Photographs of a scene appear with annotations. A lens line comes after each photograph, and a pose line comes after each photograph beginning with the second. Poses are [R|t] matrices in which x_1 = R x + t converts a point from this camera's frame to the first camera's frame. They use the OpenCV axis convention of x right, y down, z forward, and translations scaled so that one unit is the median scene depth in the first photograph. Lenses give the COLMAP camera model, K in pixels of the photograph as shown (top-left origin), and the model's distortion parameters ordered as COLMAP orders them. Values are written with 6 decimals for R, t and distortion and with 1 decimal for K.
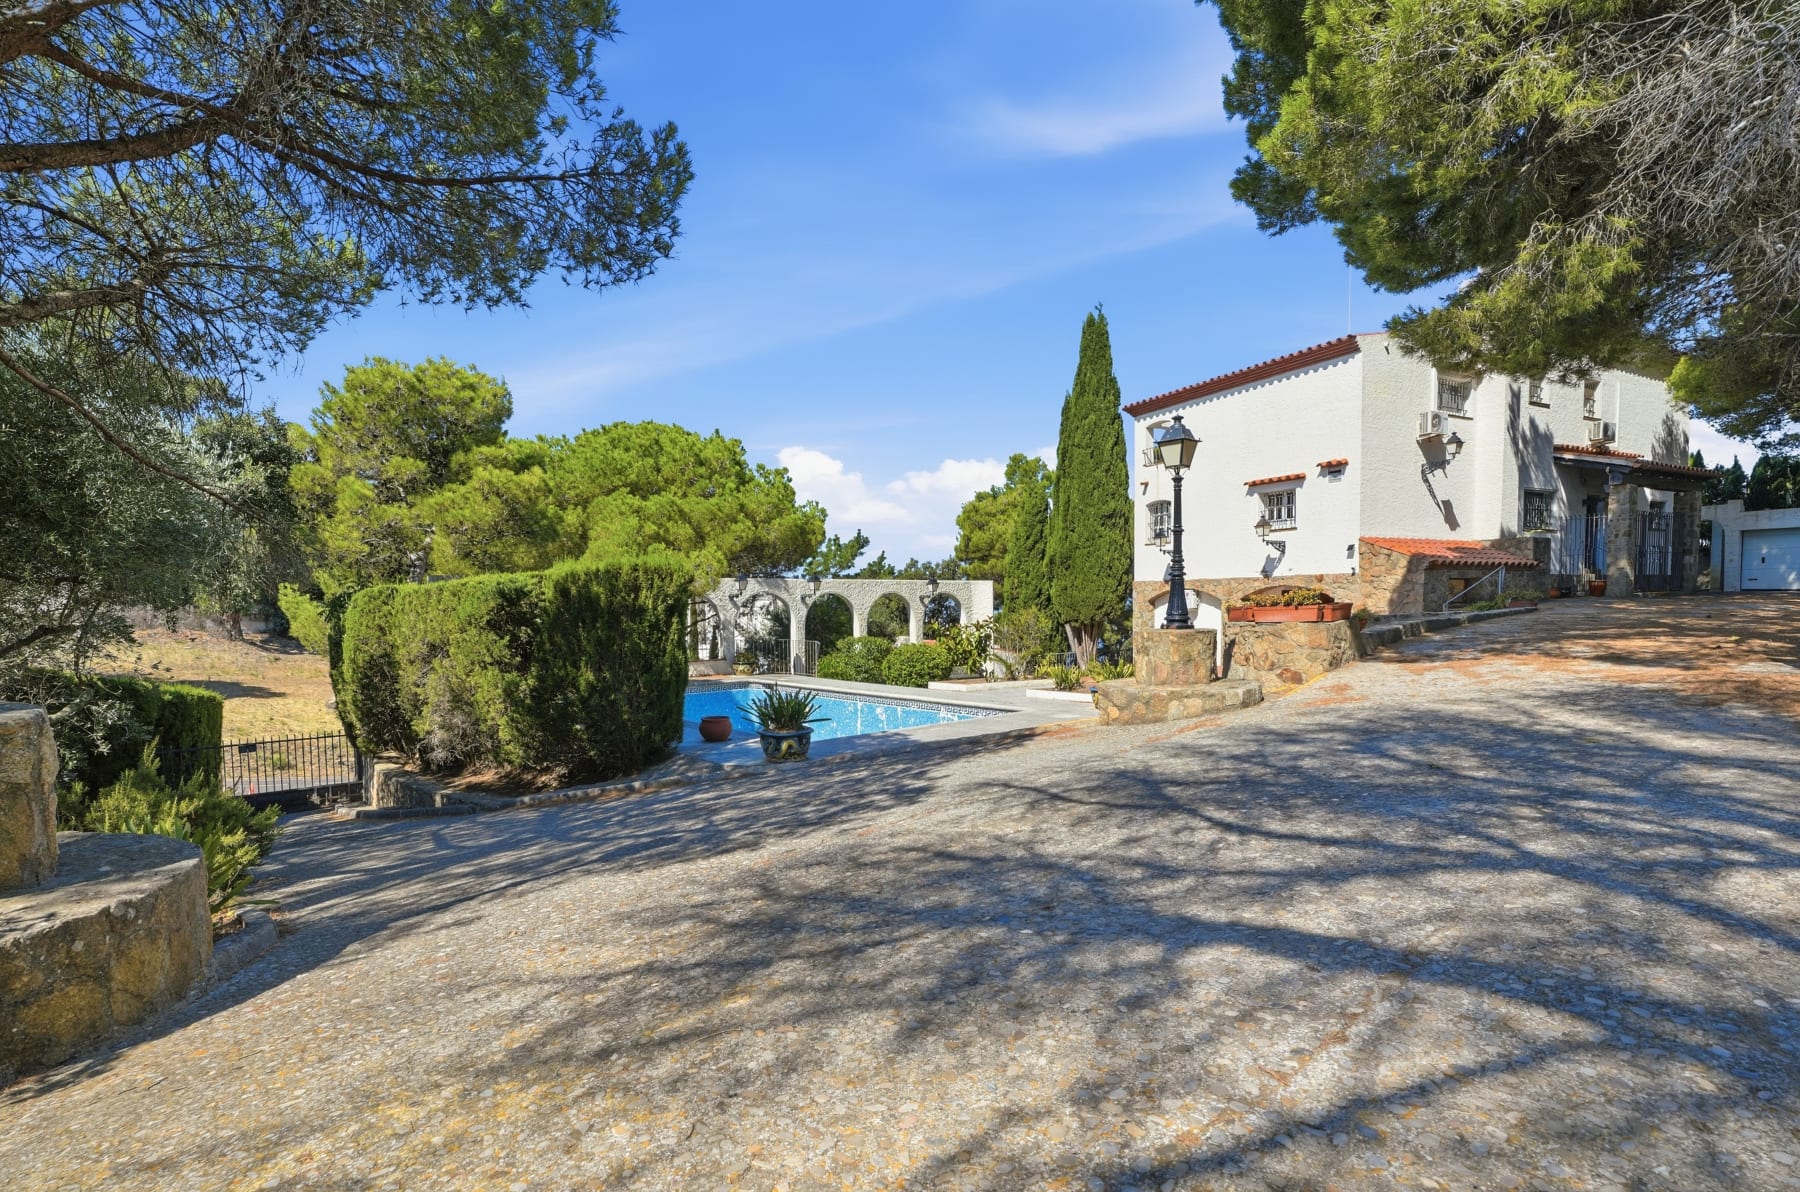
lens RADIAL K [[884.5, 0, 902.2], [0, 884.5, 649.3], [0, 0, 1]] dist [0.000207, 0.000099]
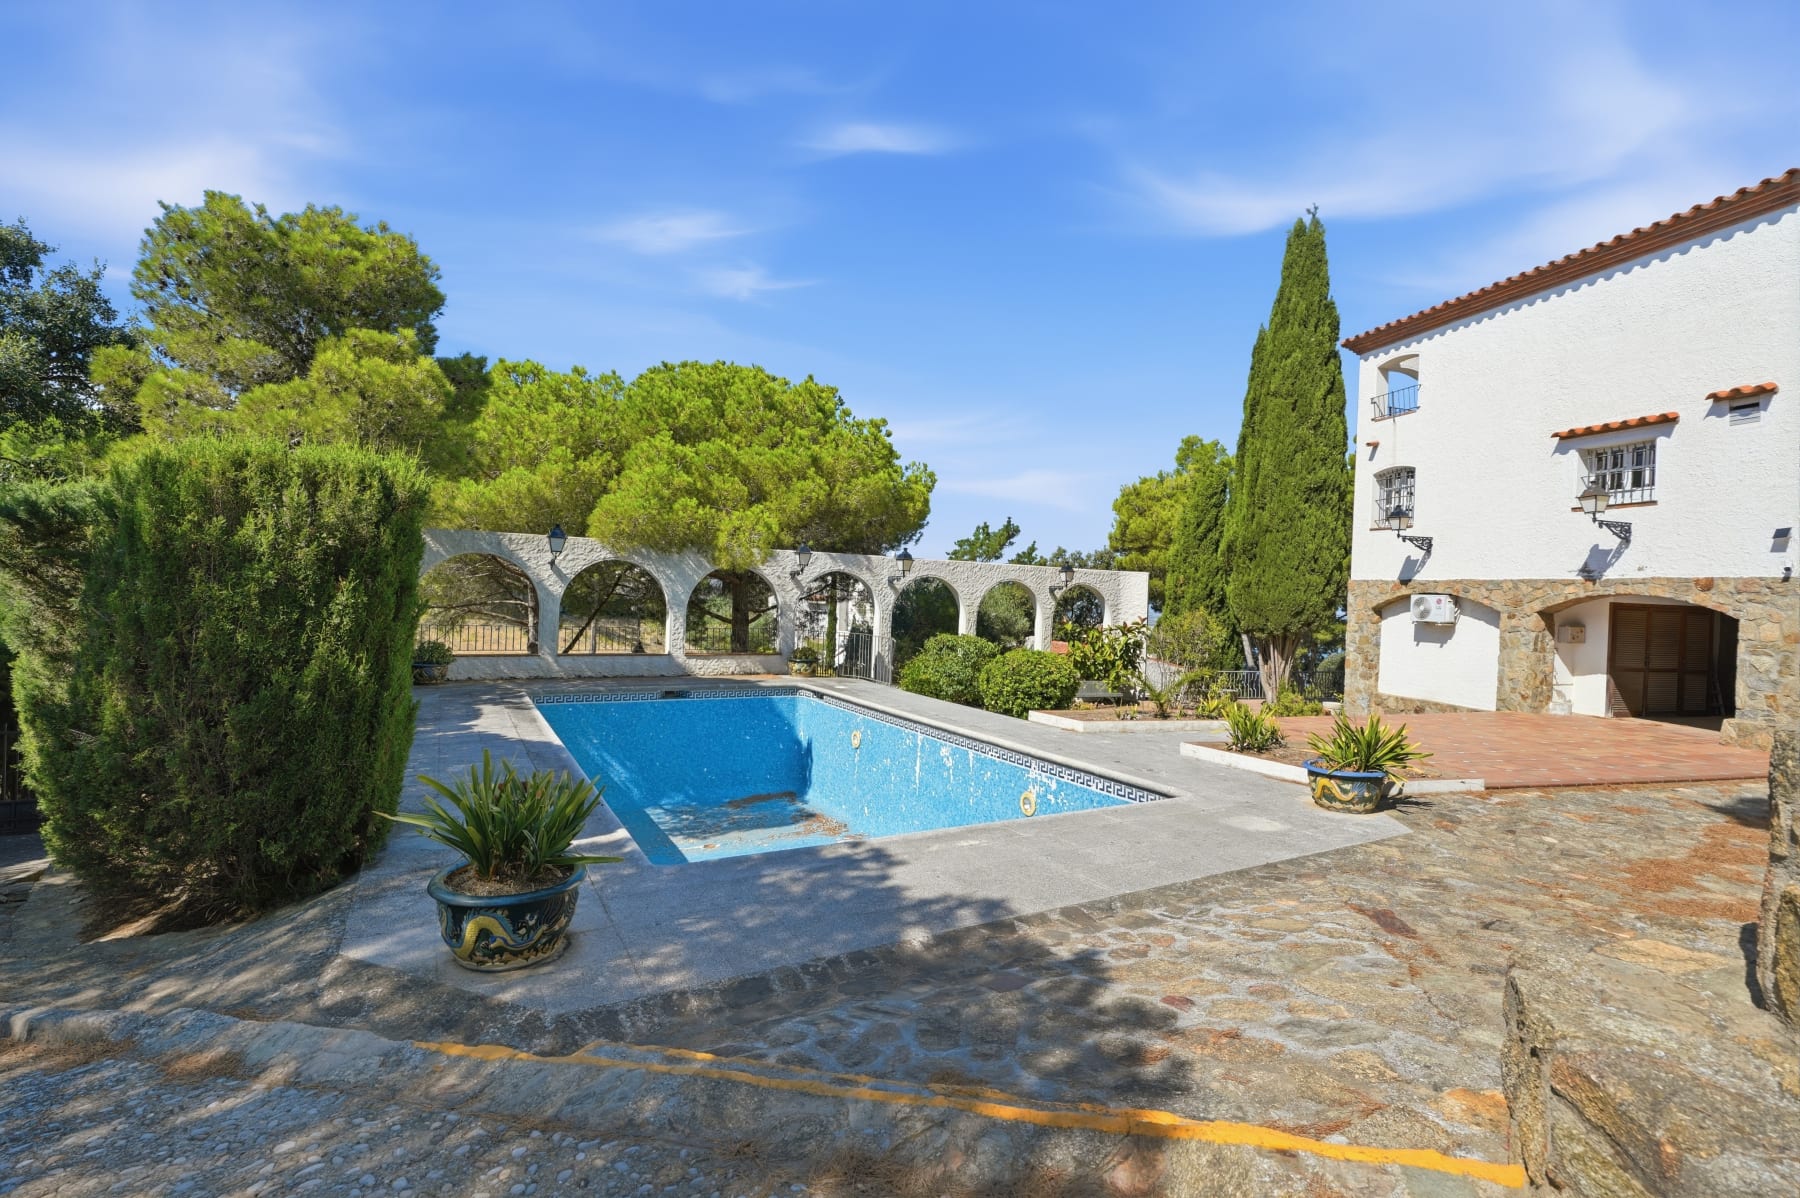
lens RADIAL K [[823.3, 0, 900.0], [0, 823.3, 599.0], [0, 0, 1]] dist [-0.001858, -0.000114]
pose [[0.977382, 0.050753, -0.205299, 0.042735], [-0.060910, 0.997197, -0.043457, -0.010367], [0.202518, 0.054979, 0.977734, 0.274568]]
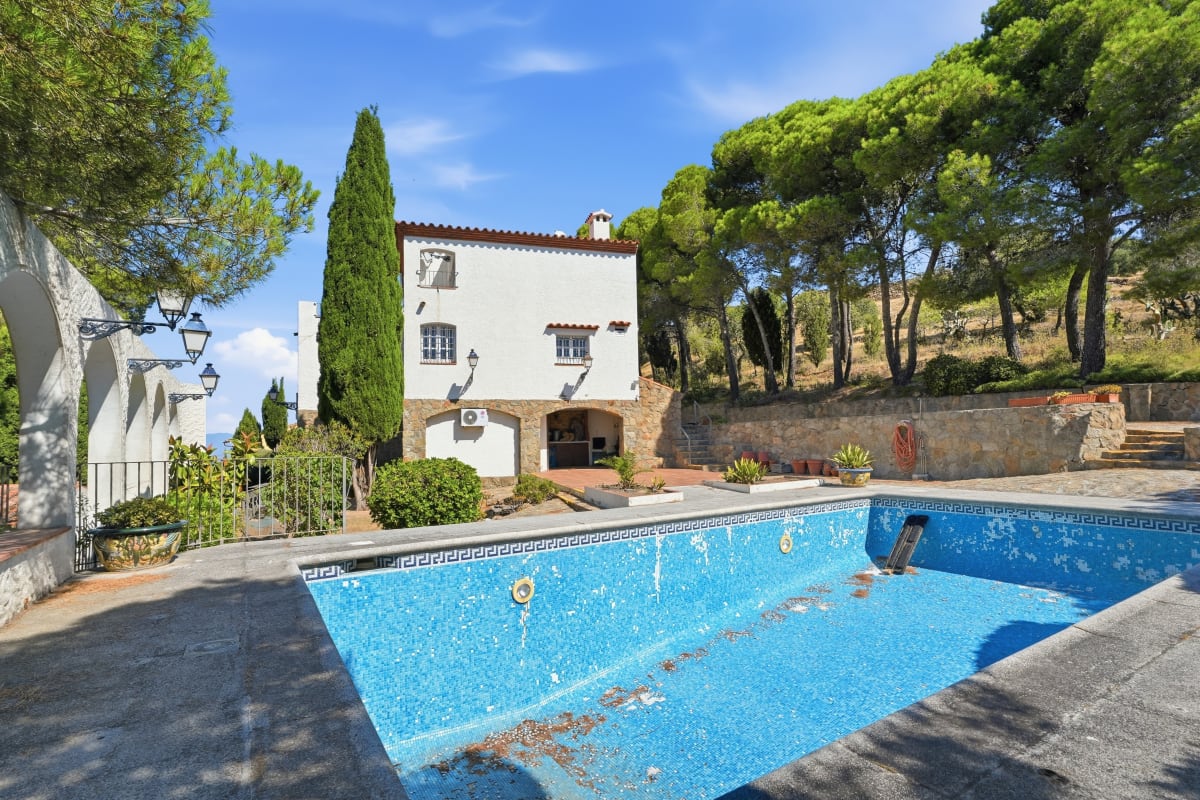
lens RADIAL K [[566.9, 0, 600.1], [0, 566.9, 423.7], [0, 0, 1]] dist [-0.001081, 0.000009]
pose [[0.157895, 0.043856, 0.986482, -0.322196], [0.073265, 0.995739, -0.055994, 0.000785], [-0.984734, 0.081115, 0.154009, 0.698337]]
